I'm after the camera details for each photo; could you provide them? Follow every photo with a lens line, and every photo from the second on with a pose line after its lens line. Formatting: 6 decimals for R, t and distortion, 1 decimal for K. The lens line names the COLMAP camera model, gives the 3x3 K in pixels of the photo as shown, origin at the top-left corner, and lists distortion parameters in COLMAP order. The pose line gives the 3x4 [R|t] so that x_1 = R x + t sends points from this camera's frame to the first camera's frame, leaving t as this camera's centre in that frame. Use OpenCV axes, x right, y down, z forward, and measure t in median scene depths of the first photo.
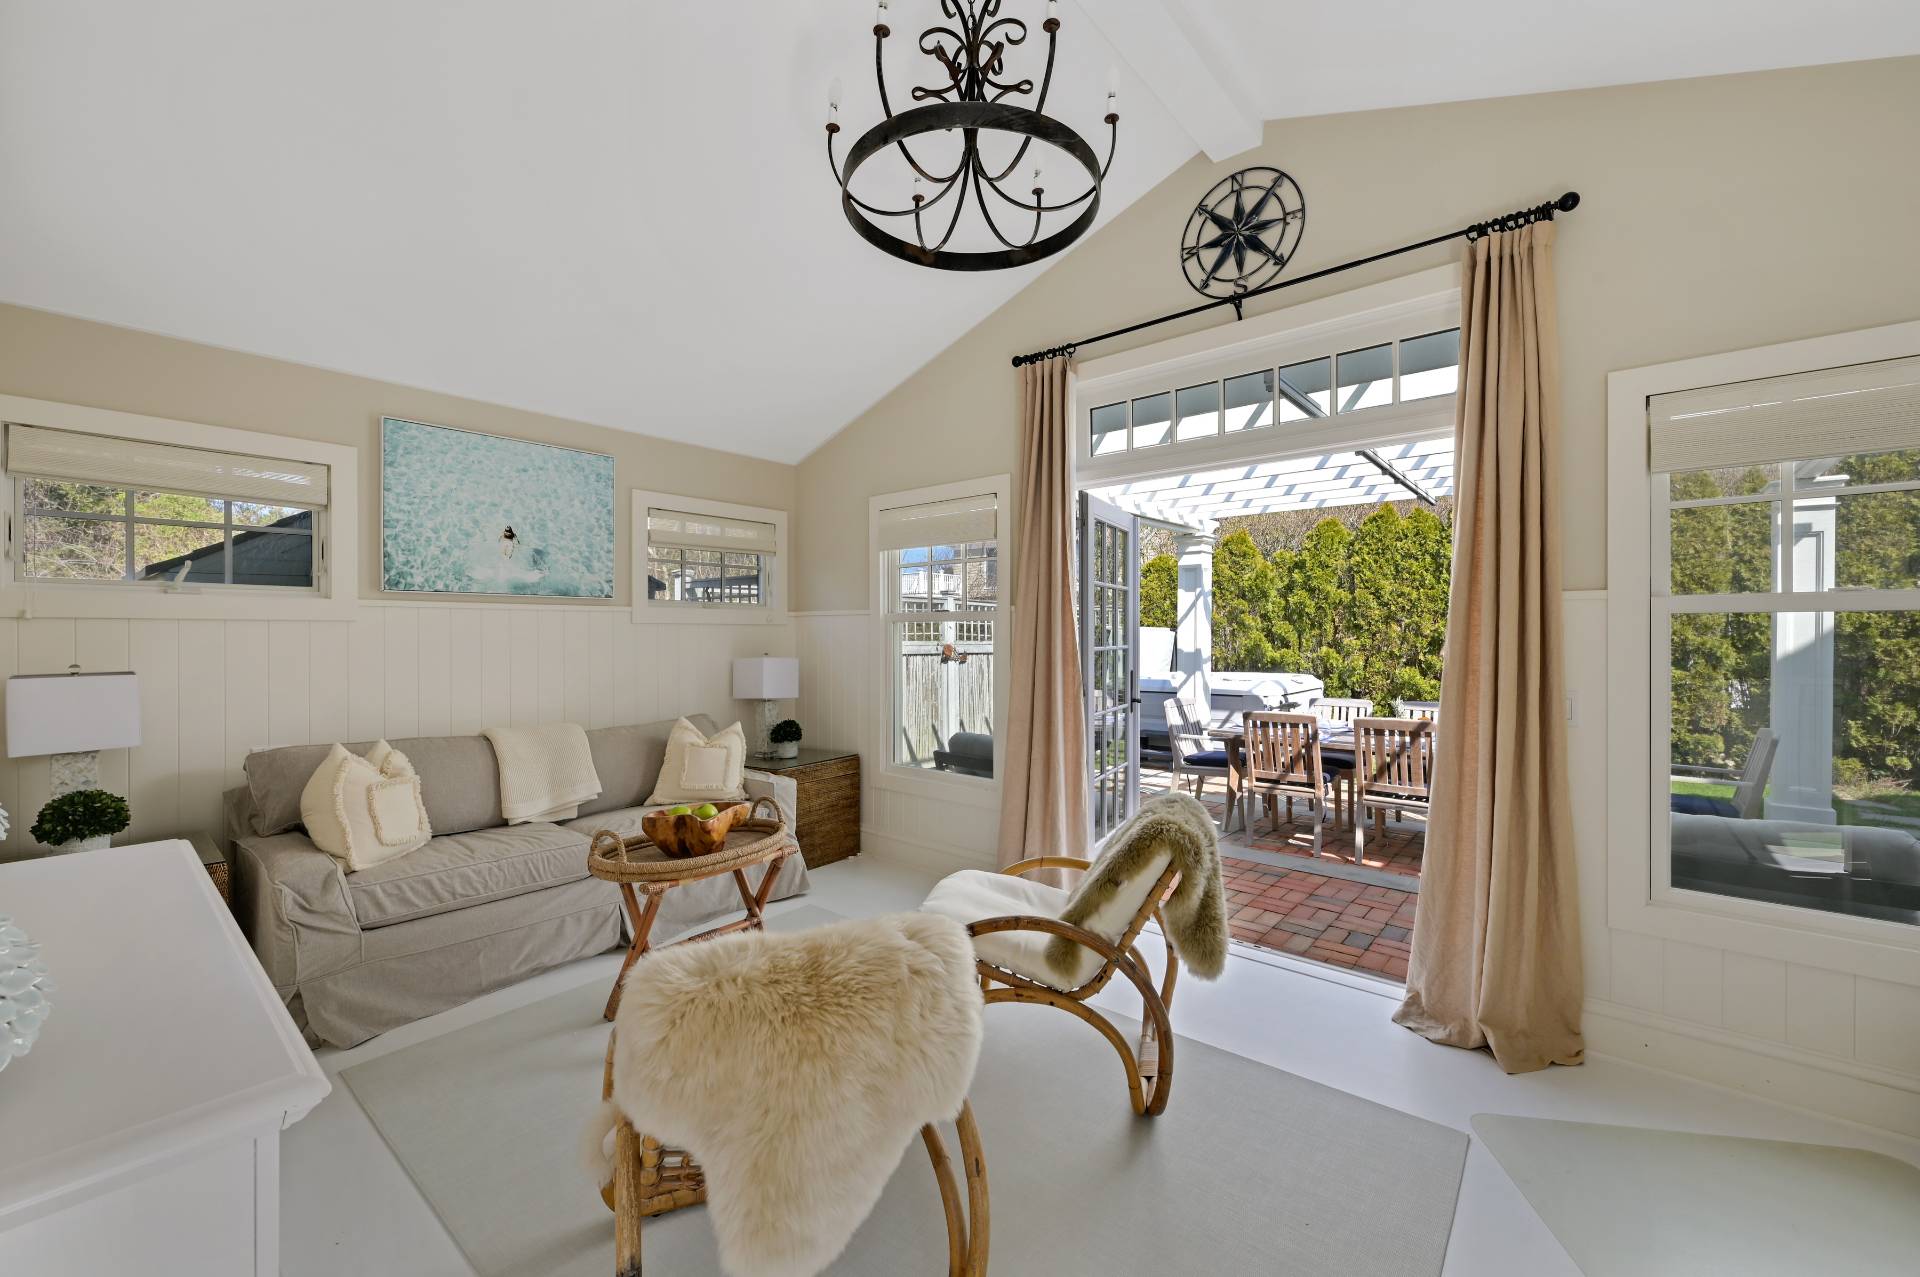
lens RADIAL K [[759.9, 0, 959.6], [0, 759.9, 633.7], [0, 0, 1]] dist [-0.001423, -0.000169]
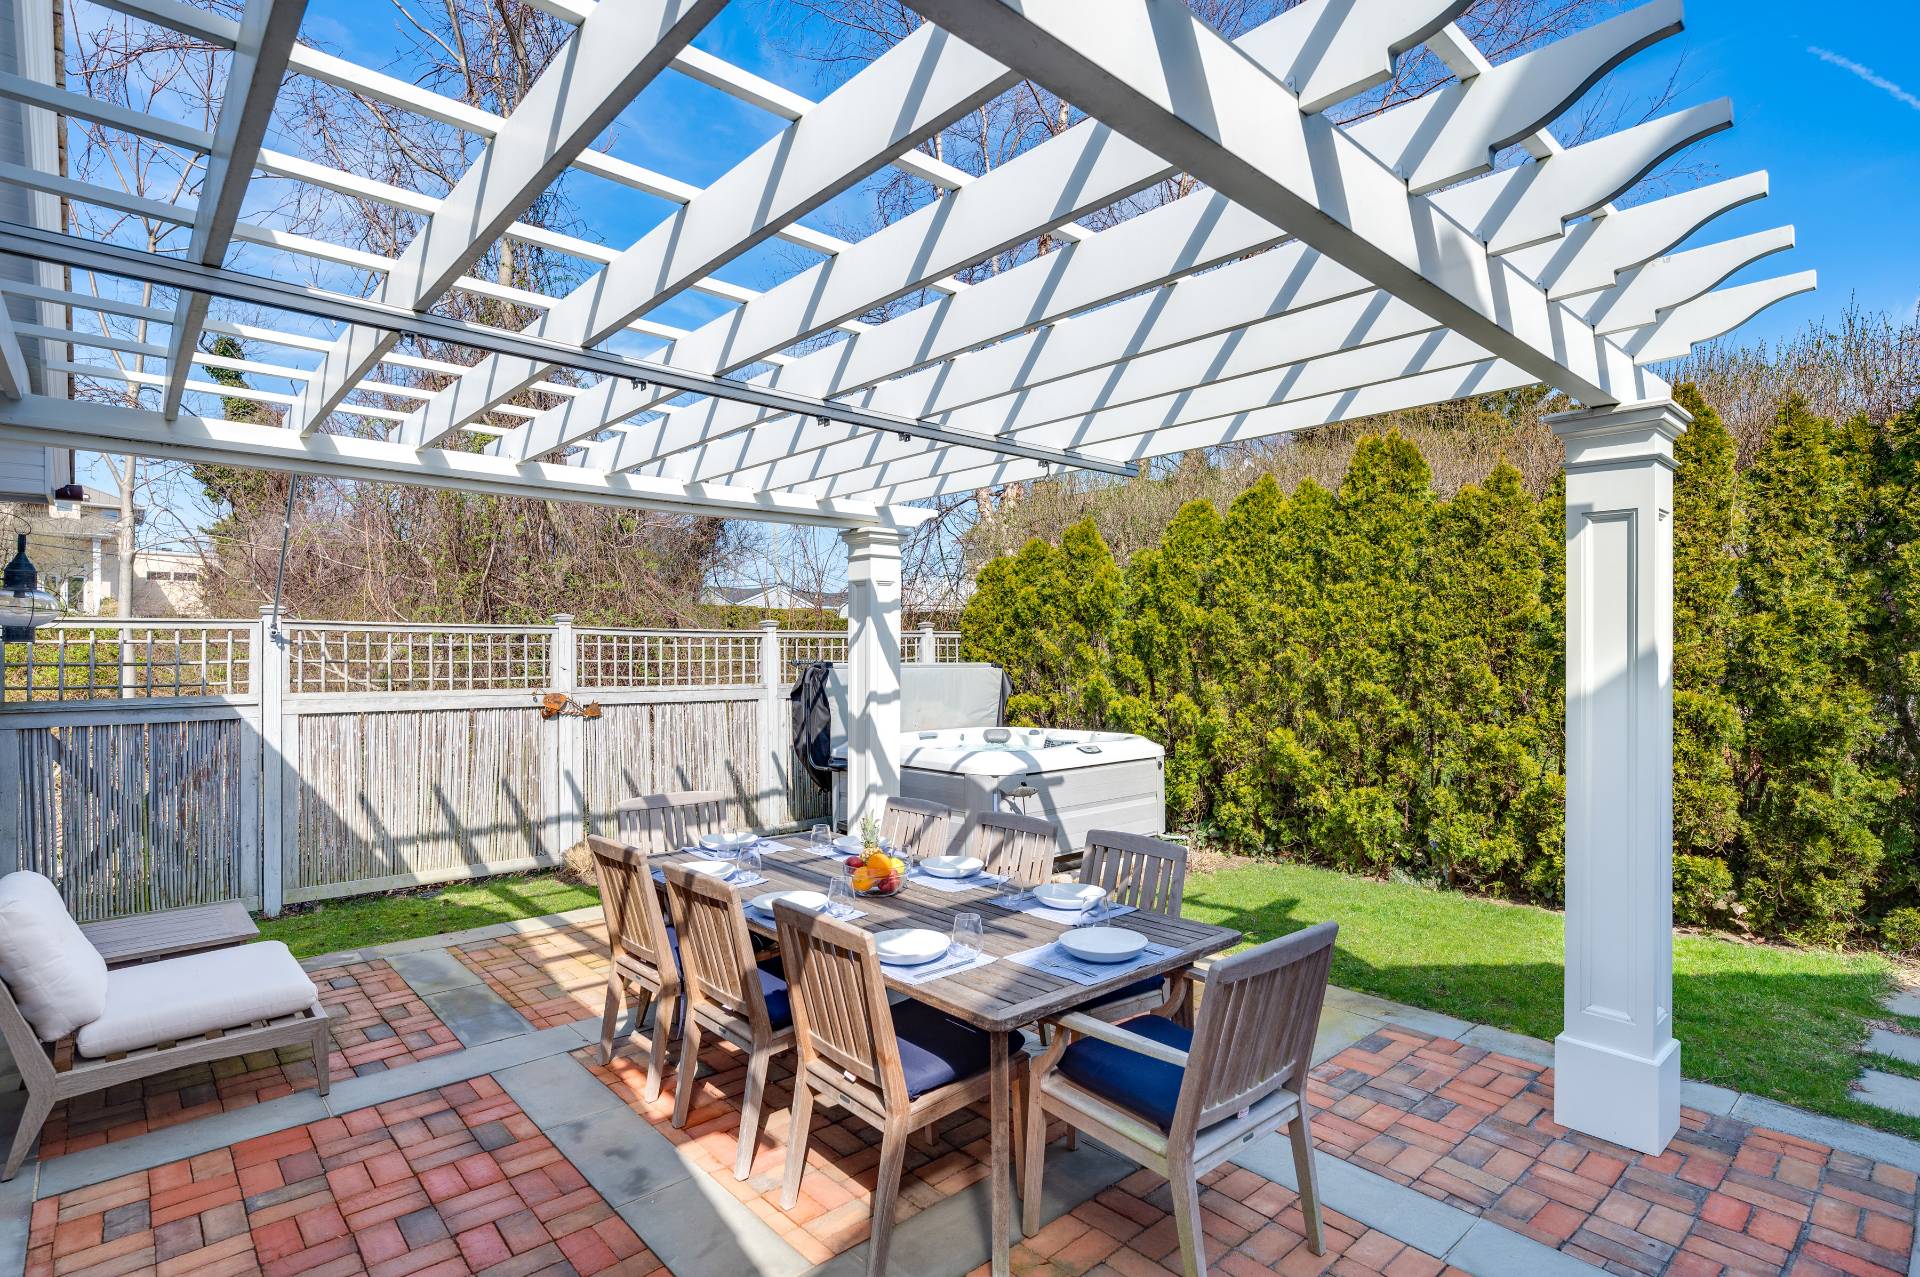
lens RADIAL K [[949.1, 0, 944.6], [0, 949.1, 653.3], [0, 0, 1]] dist [0.001941, 0.000345]
pose [[0.993200, -0.000738, -0.116417, 0.828437], [0.000764, 1.000000, 0.000178, -0.041730], [0.116417, -0.000266, 0.993200, 0.345452]]
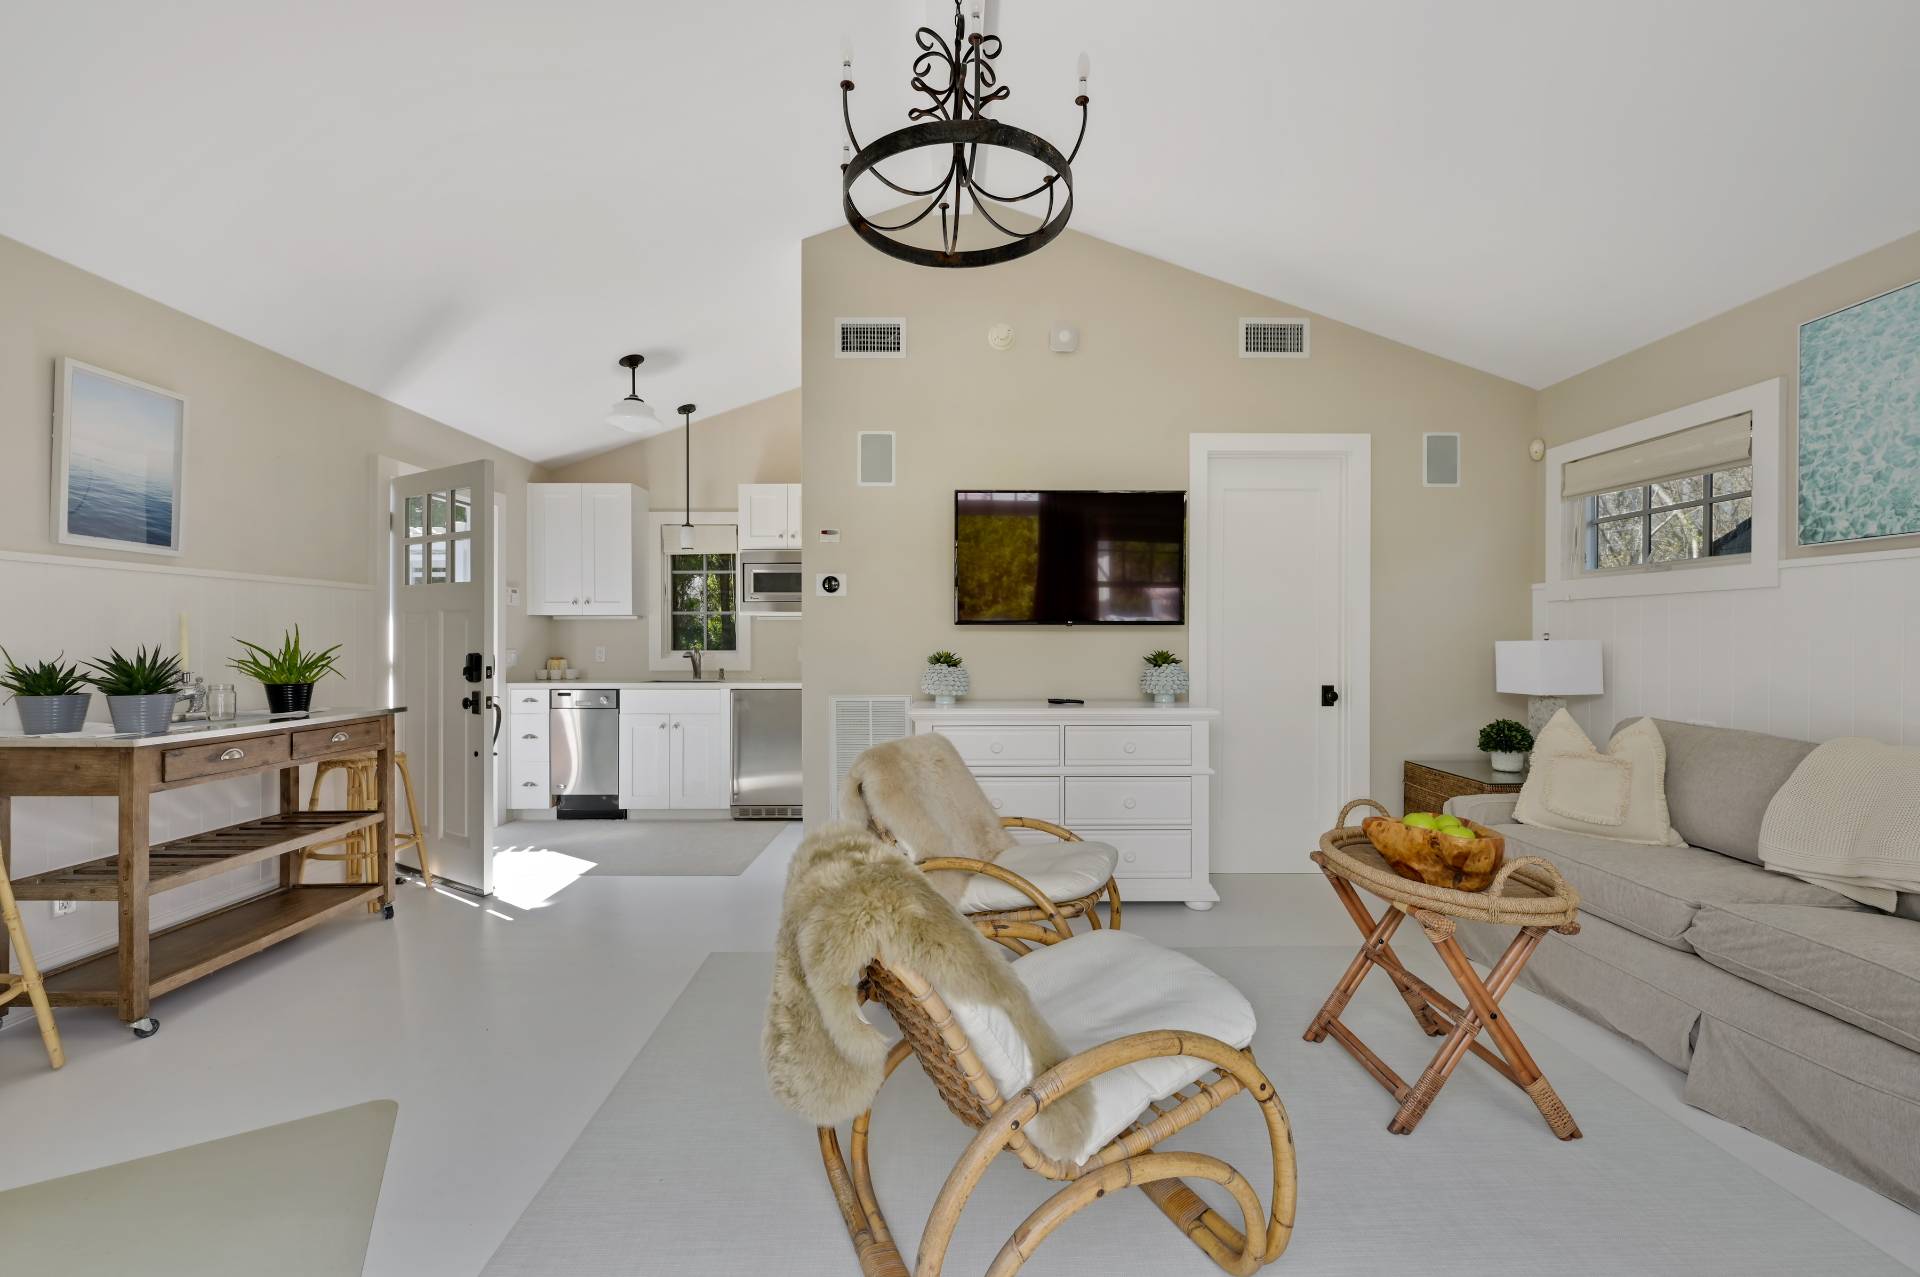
lens RADIAL K [[776.0, 0, 959.4], [0, 776.0, 642.1], [0, 0, 1]] dist [-0.002574, 0.000722]
pose [[-0.744865, -0.002829, -0.667209, 0.313518], [-0.002720, 0.999996, -0.001204, 0.033785], [0.667210, 0.000918, -0.744869, 0.750535]]
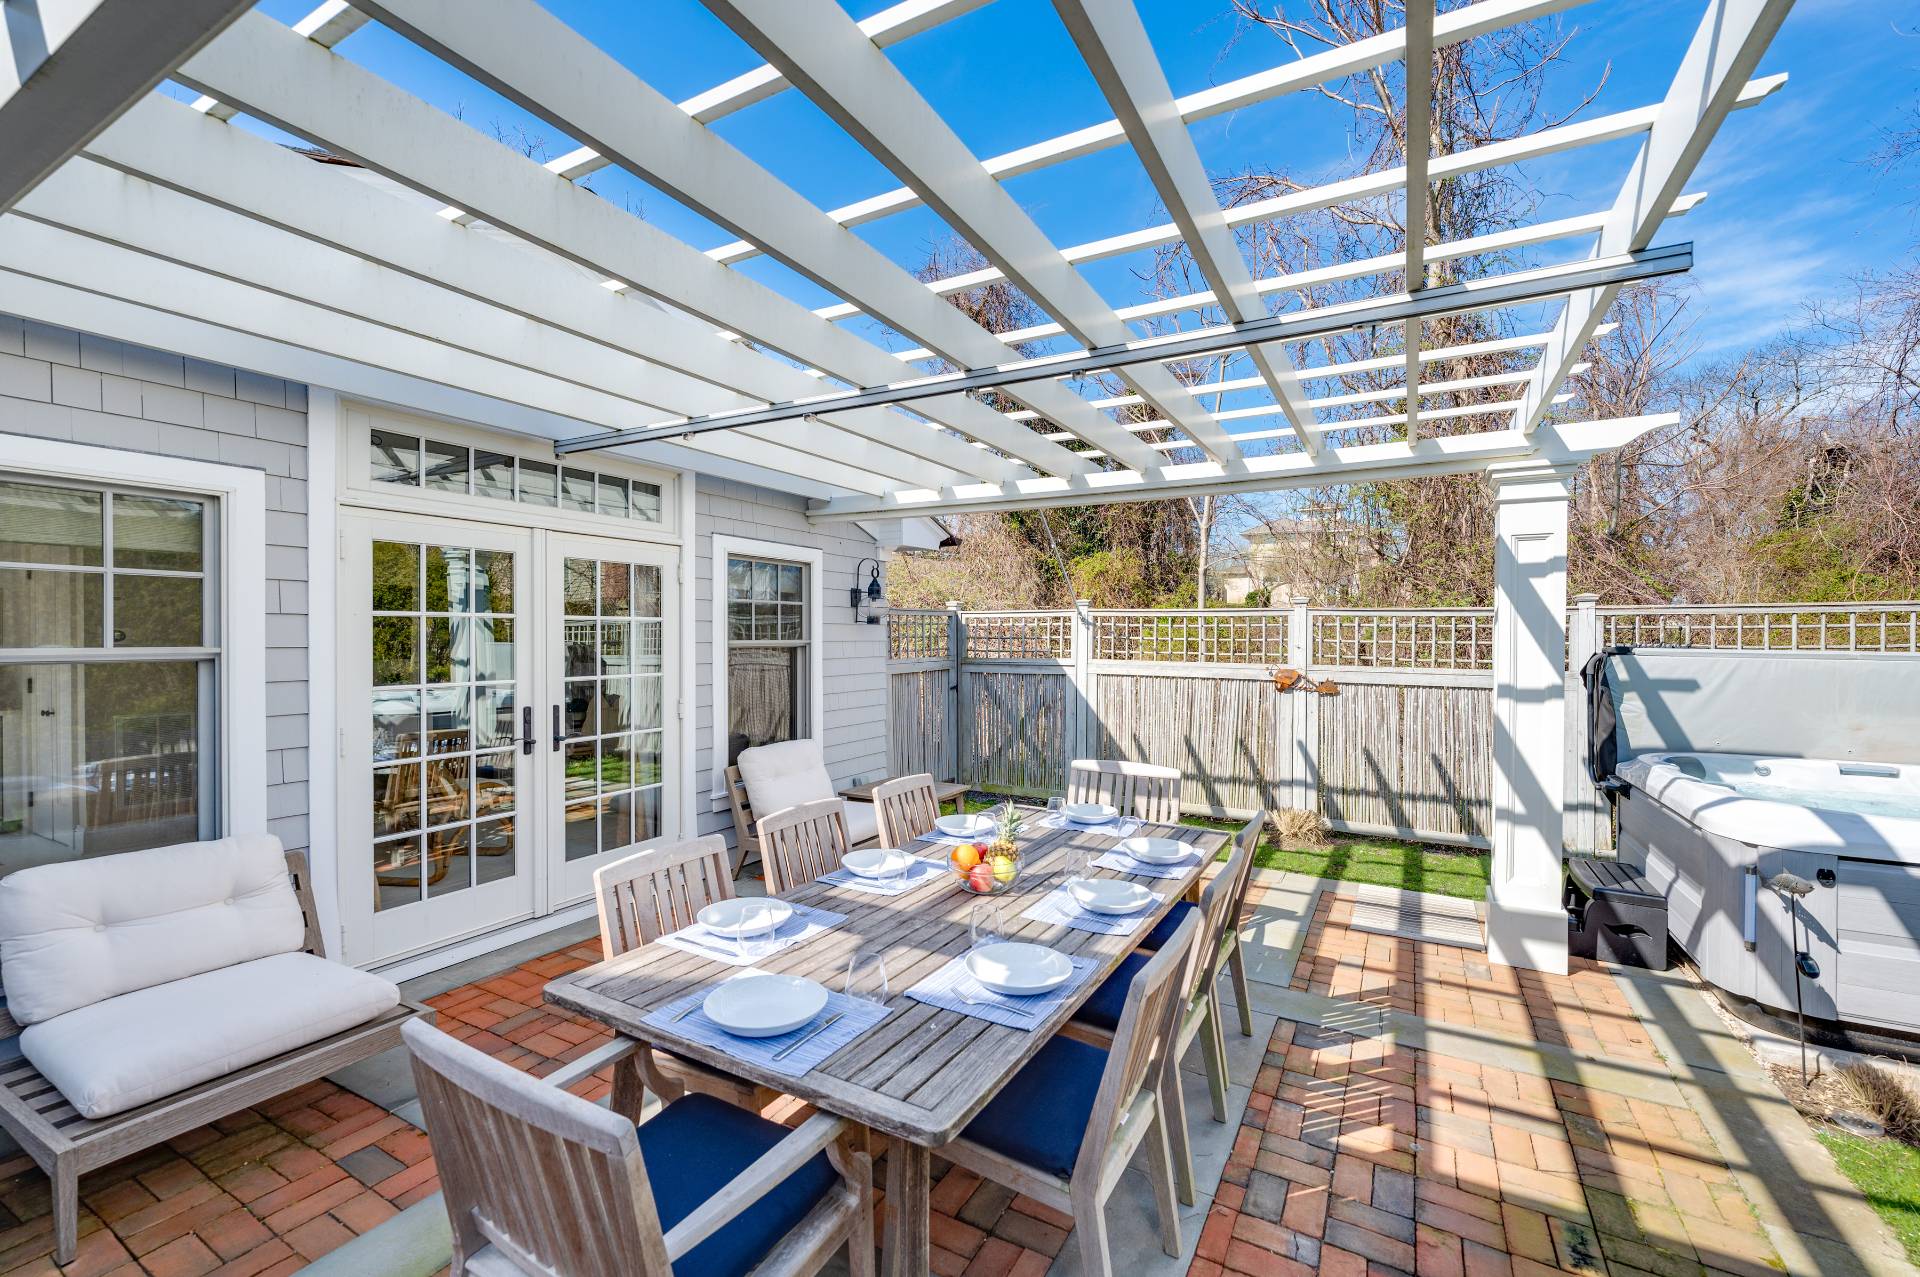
lens RADIAL K [[759.9, 0, 973.5], [0, 759.9, 631.5], [0, 0, 1]] dist [-0.001423, -0.000169]
pose [[0.228342, -0.001488, -0.973580, 1.244932], [-0.005580, 0.999980, -0.002837, -0.037402], [0.973565, 0.006081, 0.228330, 0.976463]]
